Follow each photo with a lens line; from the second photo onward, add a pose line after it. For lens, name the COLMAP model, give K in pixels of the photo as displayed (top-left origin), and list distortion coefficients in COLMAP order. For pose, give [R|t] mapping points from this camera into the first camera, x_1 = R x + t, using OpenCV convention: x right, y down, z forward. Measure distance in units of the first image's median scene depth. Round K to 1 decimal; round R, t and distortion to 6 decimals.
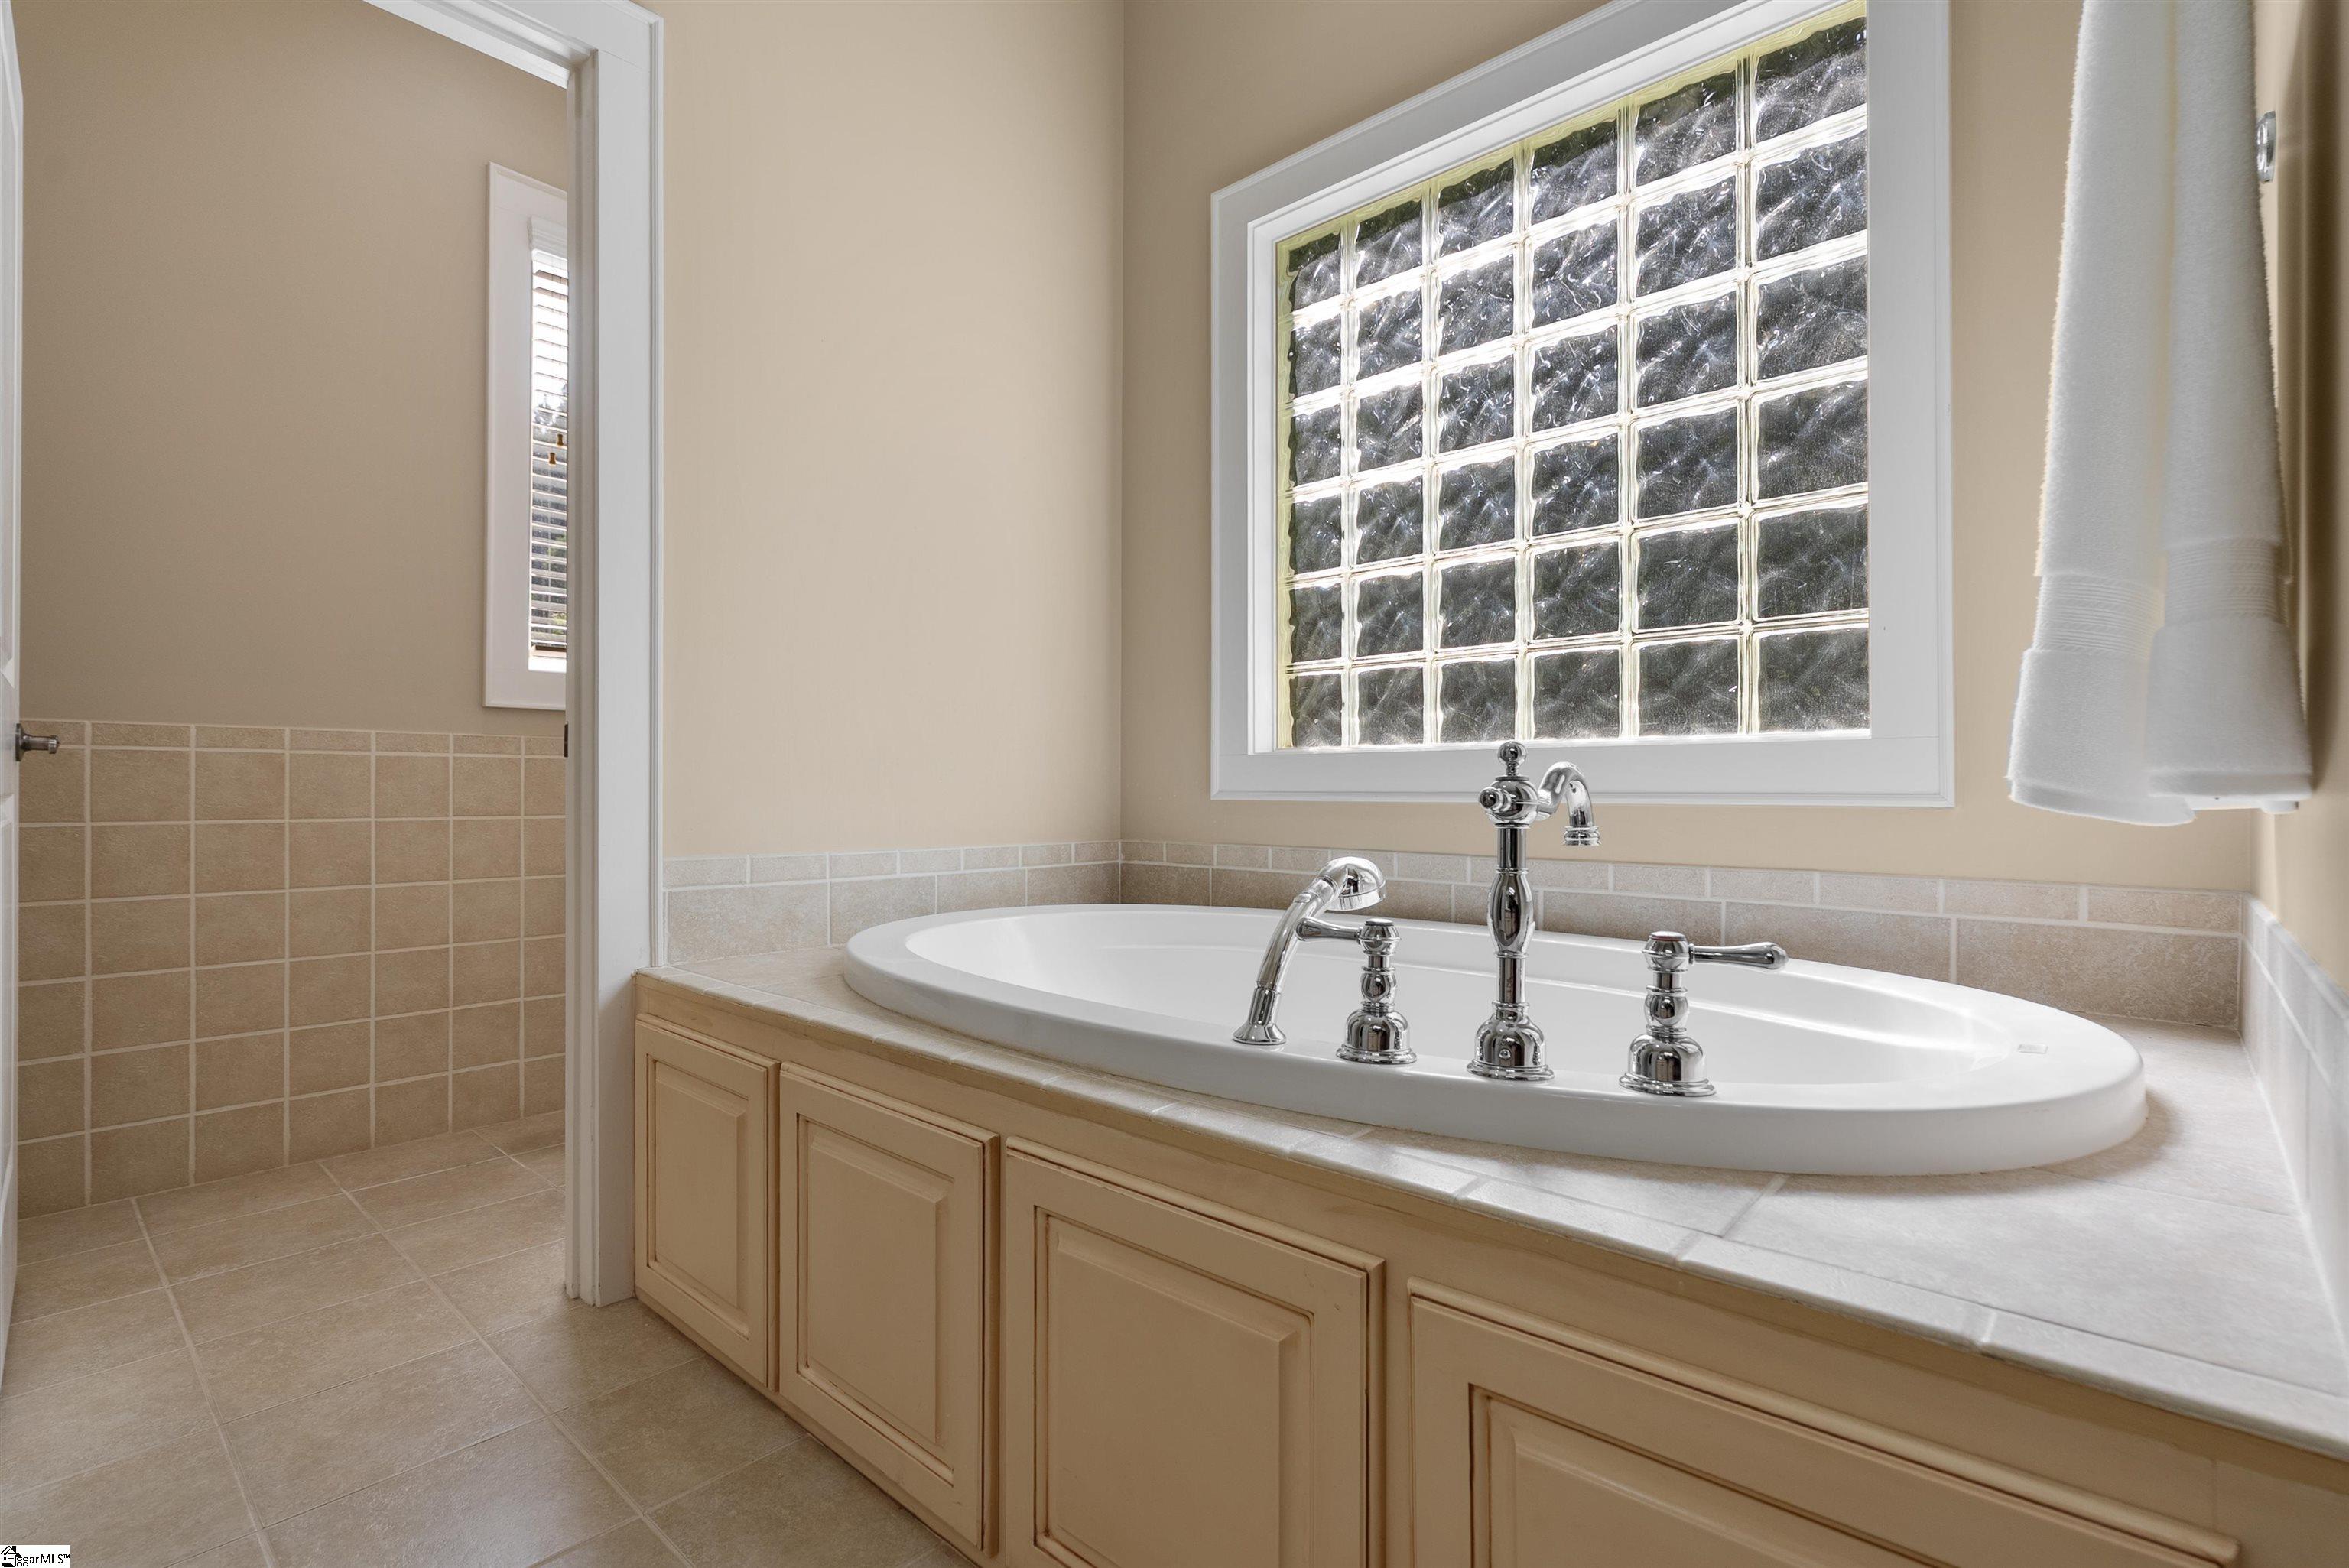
lens RADIAL K [[1080.8, 0, 1175.2], [0, 1080.8, 794.0], [0, 0, 1]] dist [-0.001494, 0.000253]
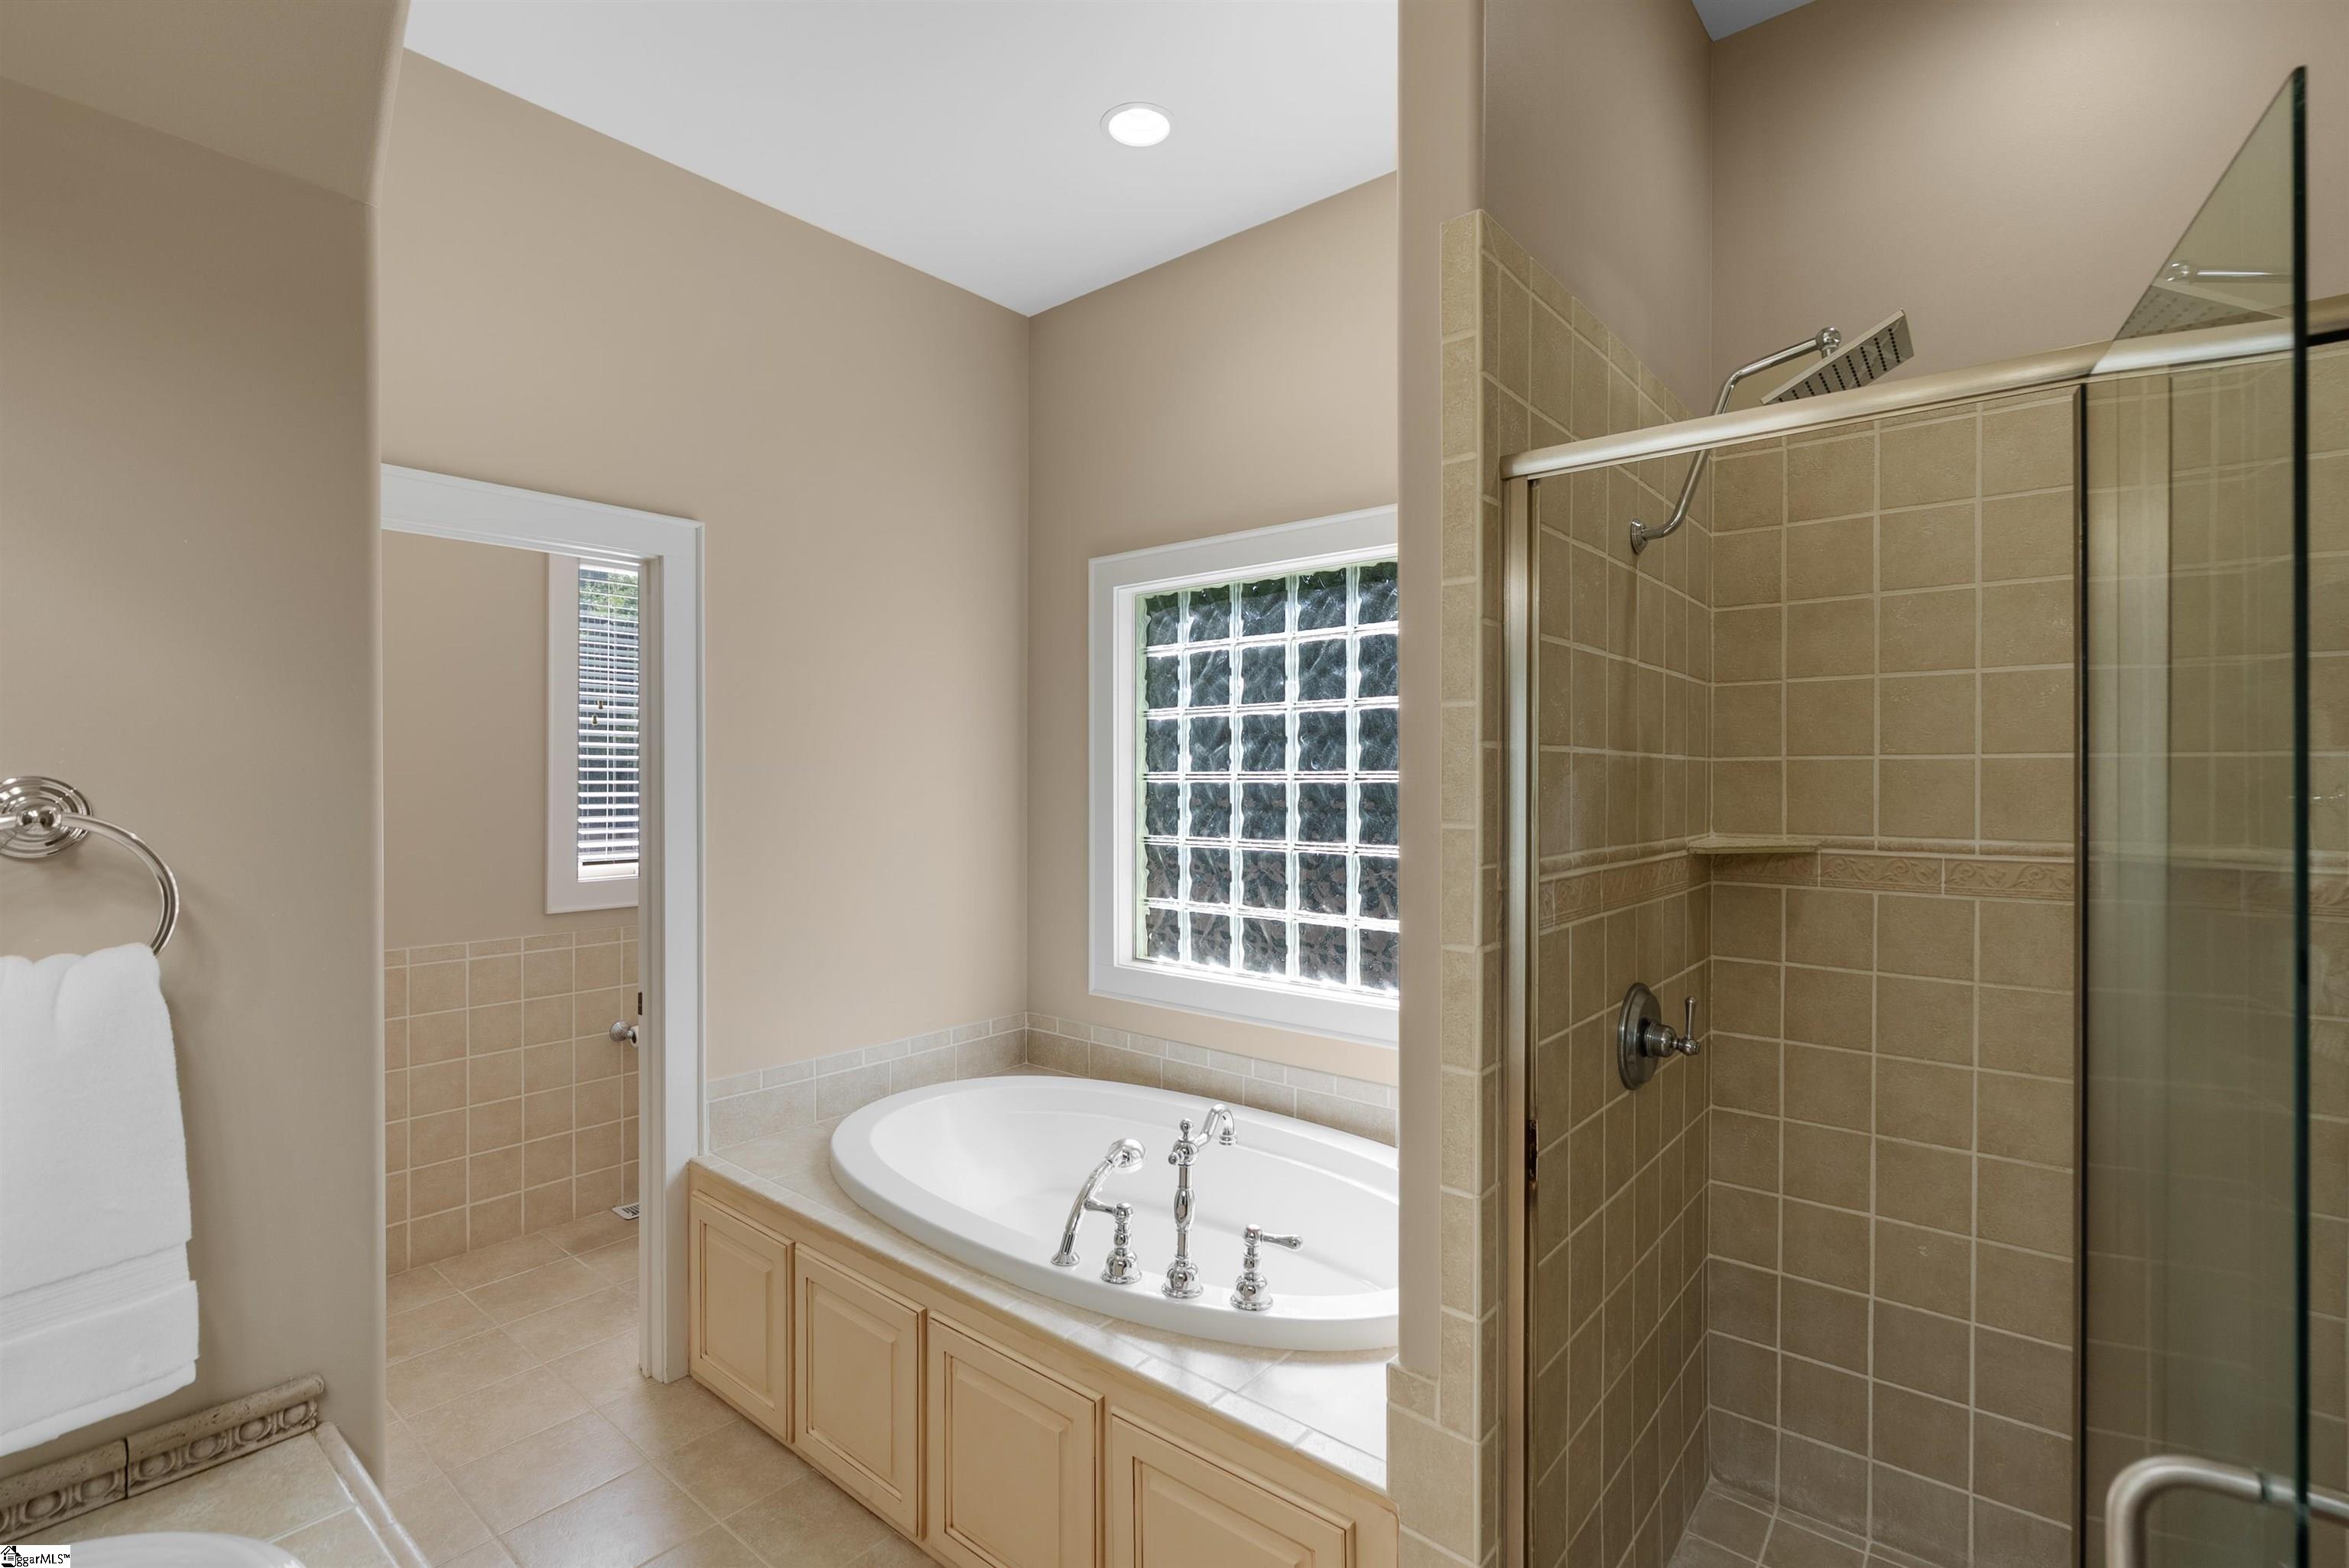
lens RADIAL K [[1072.5, 0, 1174.5], [0, 1072.5, 784.0], [0, 0, 1]] dist [-0.001441, 0.001227]
pose [[0.999098, -0.001287, 0.042441, 0.135713], [0.001039, 0.999982, 0.005863, -0.437989], [-0.042448, -0.005814, 0.999082, -0.618251]]
